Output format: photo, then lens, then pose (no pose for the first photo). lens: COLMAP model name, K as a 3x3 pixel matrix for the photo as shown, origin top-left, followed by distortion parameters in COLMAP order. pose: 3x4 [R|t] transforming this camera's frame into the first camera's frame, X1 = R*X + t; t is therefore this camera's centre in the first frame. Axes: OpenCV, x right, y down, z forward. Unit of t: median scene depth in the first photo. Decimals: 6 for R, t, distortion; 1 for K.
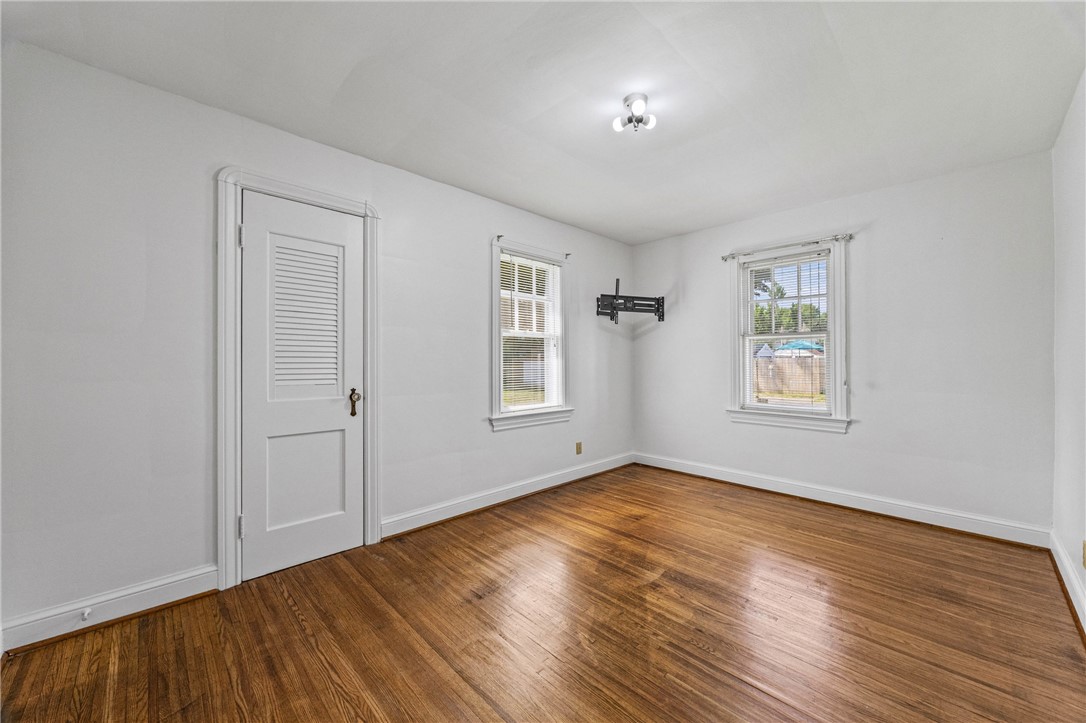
lens RADIAL K [[415.5, 0, 550.2], [0, 415.5, 360.5], [0, 0, 1]] dist [-0.001097, -0.000047]
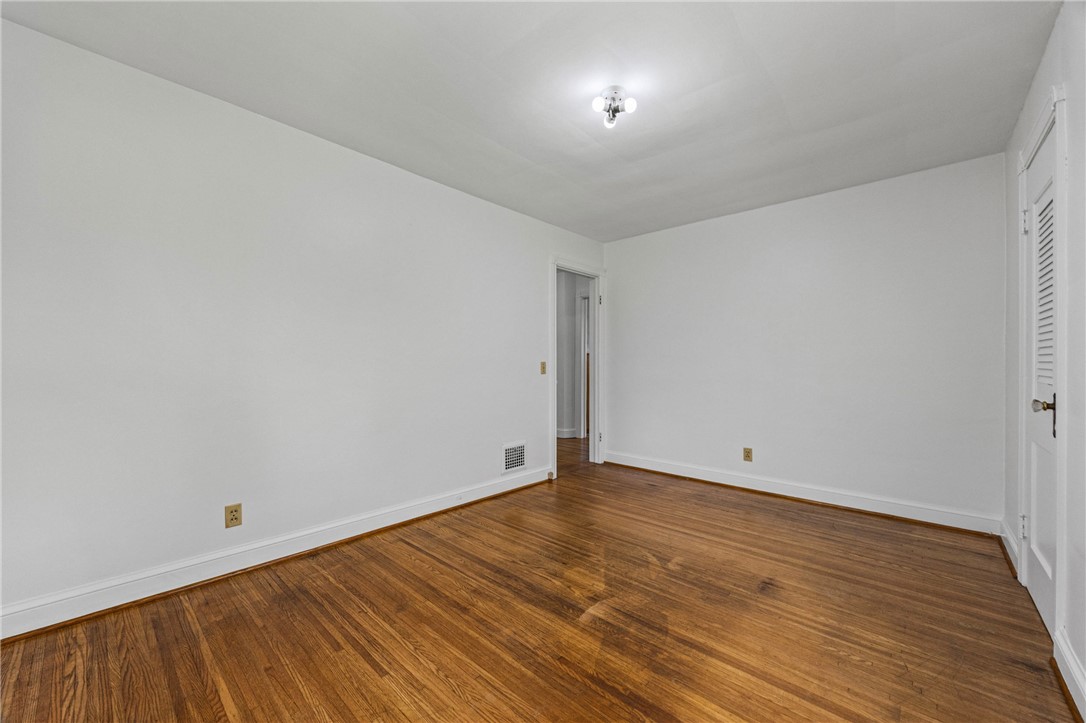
lens RADIAL K [[415.5, 0, 550.2], [0, 415.5, 360.5], [0, 0, 1]] dist [-0.001097, -0.000047]
pose [[-0.997631, -0.004893, -0.068619, 0.369389], [-0.004385, 0.999962, -0.007551, 0.027941], [0.068653, -0.007232, -0.997614, 1.700515]]
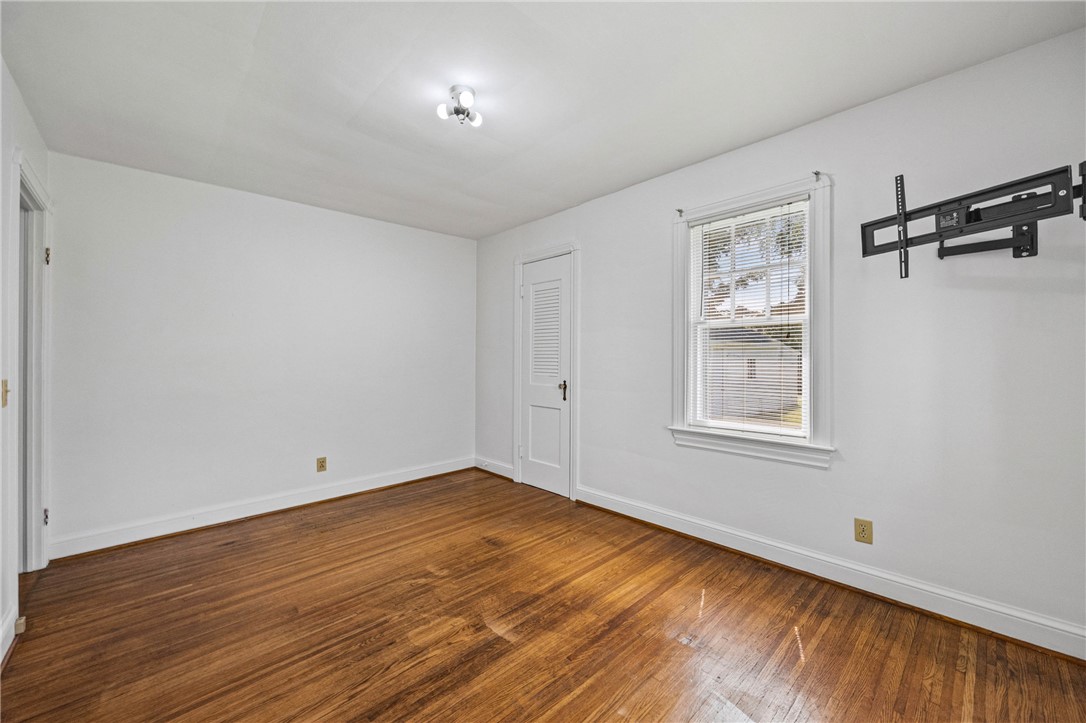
lens RADIAL K [[423.5, 0, 543.0], [0, 423.5, 361.5], [0, 0, 1]] dist [-0.000871, -0.000148]
pose [[-0.020375, 0.010756, -0.999735, 0.997435], [0.008192, 0.999910, 0.010591, -0.012050], [0.999759, -0.007974, -0.020461, 1.032508]]
